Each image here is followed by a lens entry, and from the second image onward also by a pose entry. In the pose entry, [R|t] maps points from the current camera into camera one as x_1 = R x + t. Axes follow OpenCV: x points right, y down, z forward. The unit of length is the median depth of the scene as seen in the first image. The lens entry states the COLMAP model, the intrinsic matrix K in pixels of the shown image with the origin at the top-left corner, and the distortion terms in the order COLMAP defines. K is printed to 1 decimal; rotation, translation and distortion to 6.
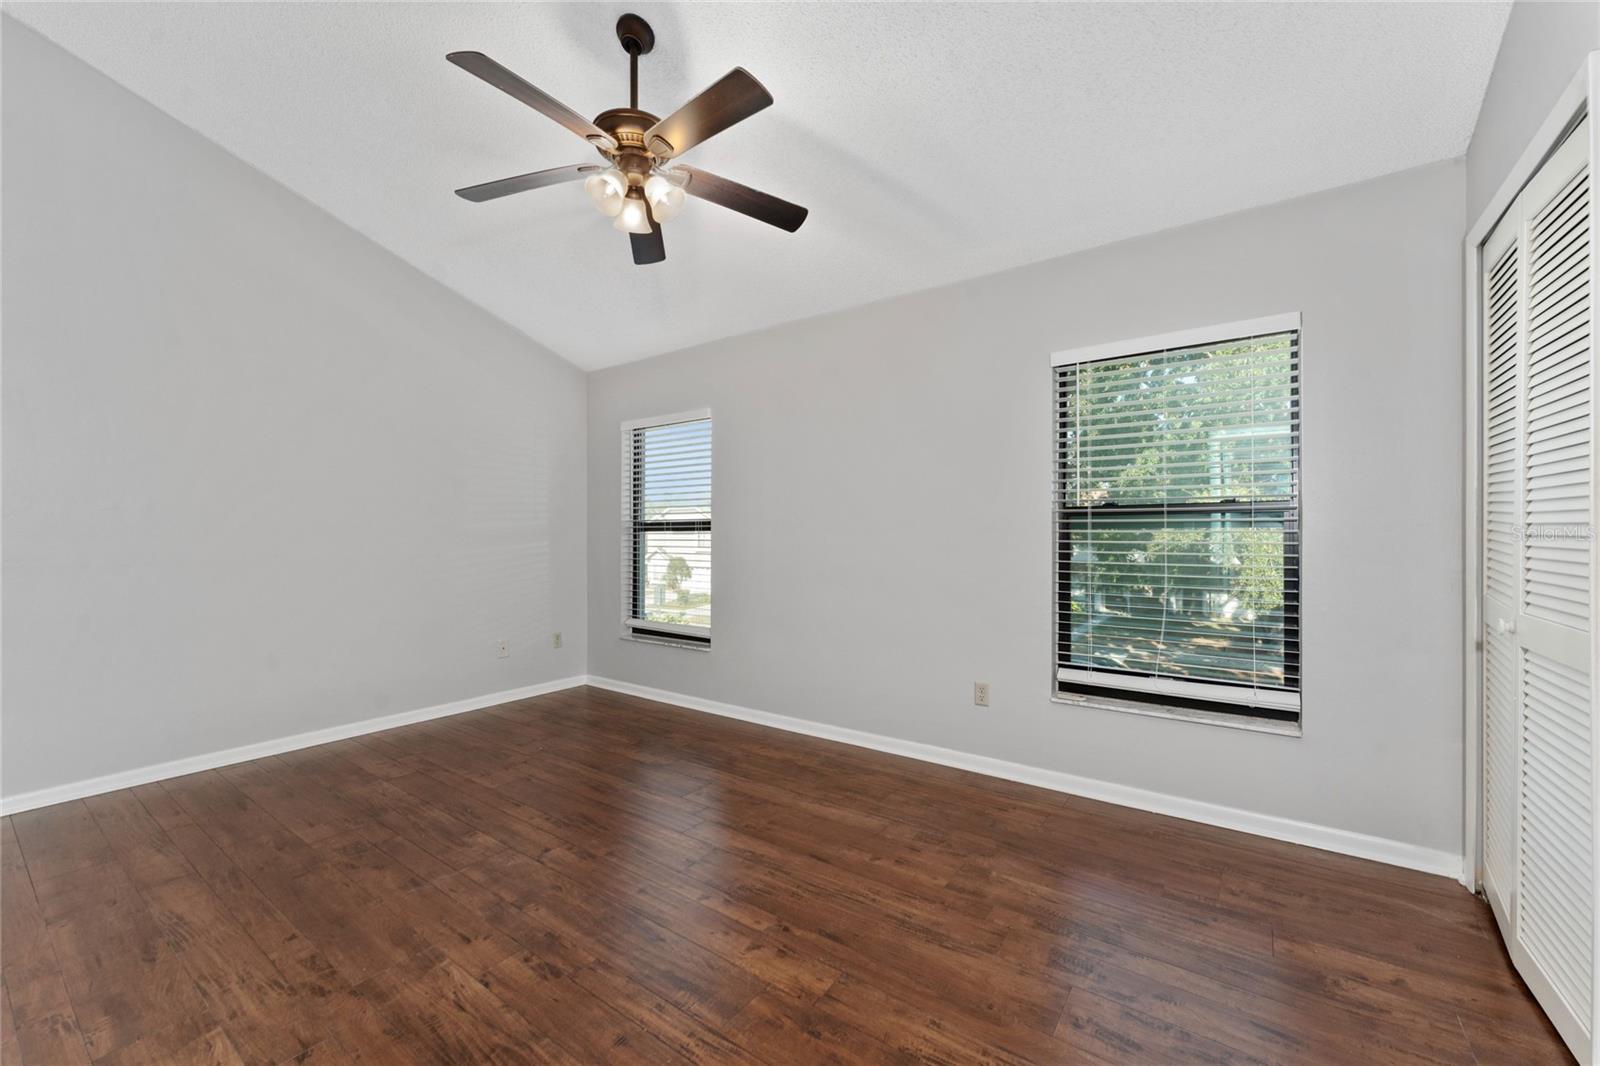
lens RADIAL K [[637.8, 0, 799.9], [0, 637.8, 532.7], [0, 0, 1]] dist [-0.001683, 0.000225]
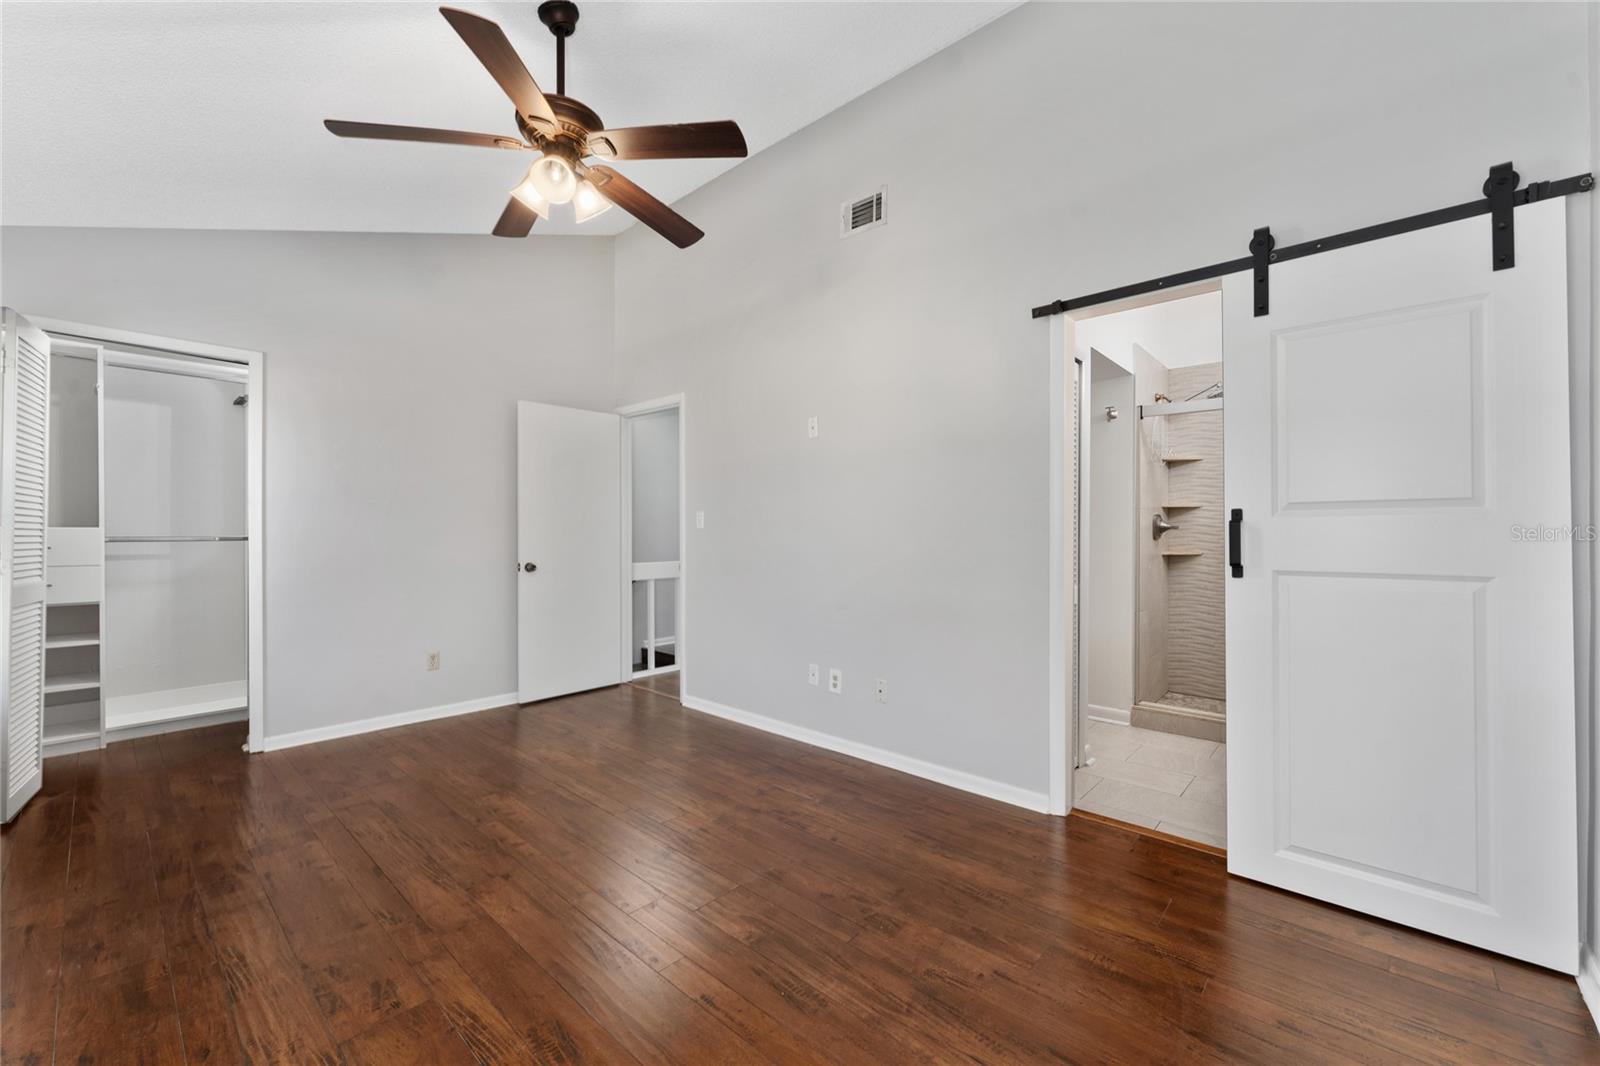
lens RADIAL K [[637.8, 0, 800.0], [0, 637.8, 531.2], [0, 0, 1]] dist [-0.001683, 0.000225]
pose [[-0.993851, 0.003522, 0.110667, -0.765494], [0.003449, 0.999994, -0.000849, -0.000712], [-0.110669, -0.000462, -0.993857, 2.024709]]
